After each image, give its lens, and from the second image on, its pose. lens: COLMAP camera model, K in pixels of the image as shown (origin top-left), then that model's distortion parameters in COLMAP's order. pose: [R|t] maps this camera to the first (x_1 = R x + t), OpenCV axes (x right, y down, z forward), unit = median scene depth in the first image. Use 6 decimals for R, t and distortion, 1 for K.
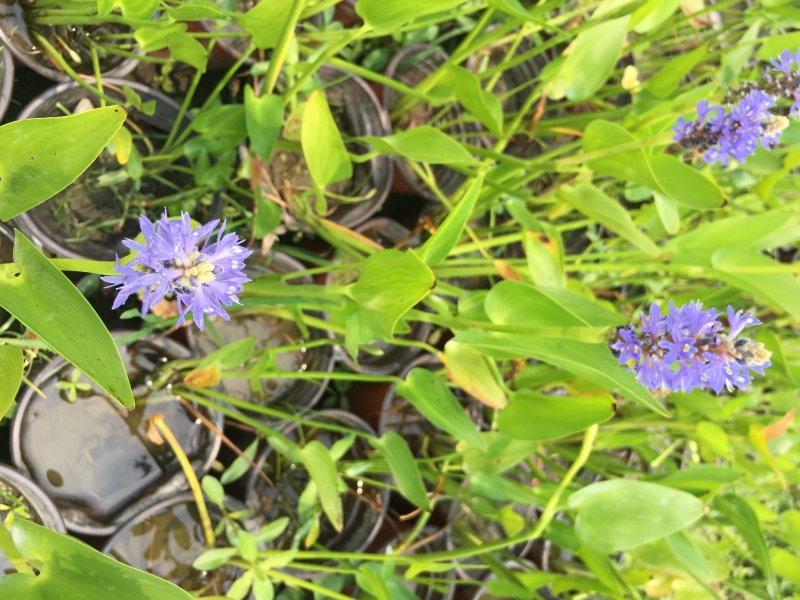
lens RADIAL K [[692.8, 0, 400.0], [0, 692.8, 300.0], [0, 0, 1]] dist [0.075509, -0.132142]
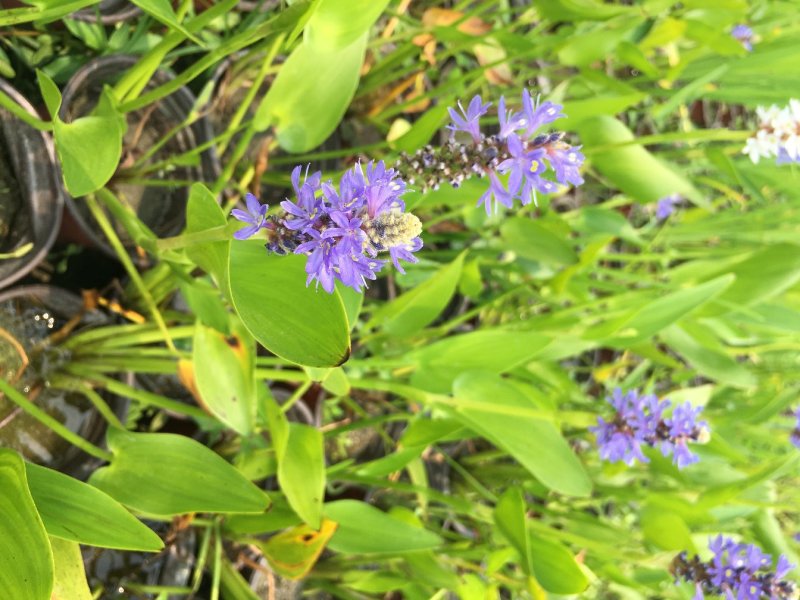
lens RADIAL K [[692.8, 0, 400.0], [0, 692.8, 300.0], [0, 0, 1]] dist [0.075509, -0.132142]
pose [[0.983638, 0.074767, 0.163907, 0.255311], [-0.064398, 0.995626, -0.067696, -0.091682], [-0.168251, 0.056033, 0.984150, 0.280459]]
